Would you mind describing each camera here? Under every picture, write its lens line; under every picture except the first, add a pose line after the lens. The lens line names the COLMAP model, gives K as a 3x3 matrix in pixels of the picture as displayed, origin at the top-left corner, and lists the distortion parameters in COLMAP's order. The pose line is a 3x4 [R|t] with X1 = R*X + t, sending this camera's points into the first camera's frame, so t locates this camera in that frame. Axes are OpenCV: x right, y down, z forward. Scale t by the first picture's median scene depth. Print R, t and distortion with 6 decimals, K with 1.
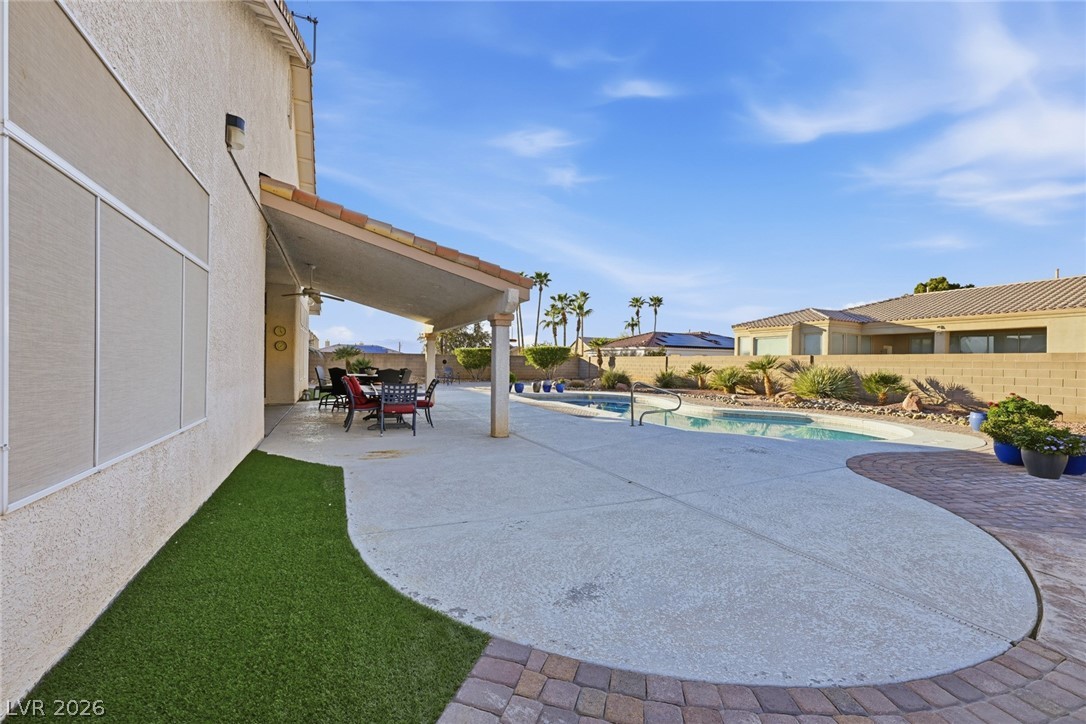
lens RADIAL K [[445.5, 0, 544.0], [0, 445.5, 358.7], [0, 0, 1]] dist [0.000503, 0.000361]
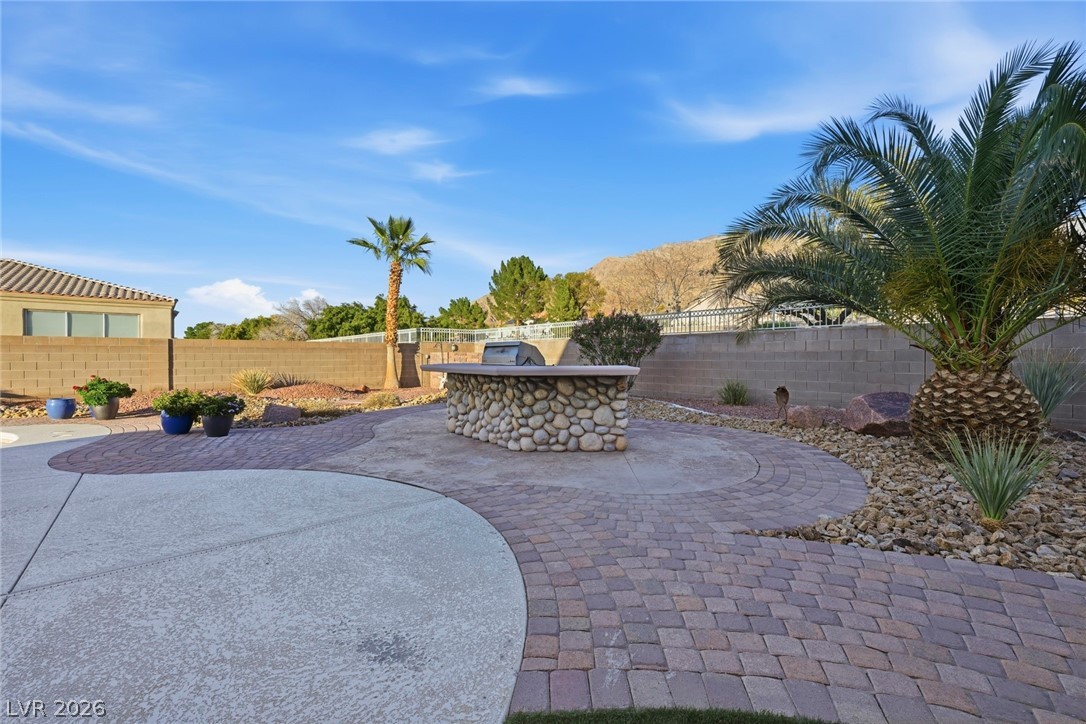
lens RADIAL K [[459.3, 0, 545.8], [0, 459.3, 358.8], [0, 0, 1]] dist [0.000564, 0.000029]
pose [[-0.285369, -0.016973, 0.958267, -0.574013], [-0.008111, 0.999850, 0.015294, 0.040572], [-0.958383, -0.003408, -0.285464, 0.816789]]
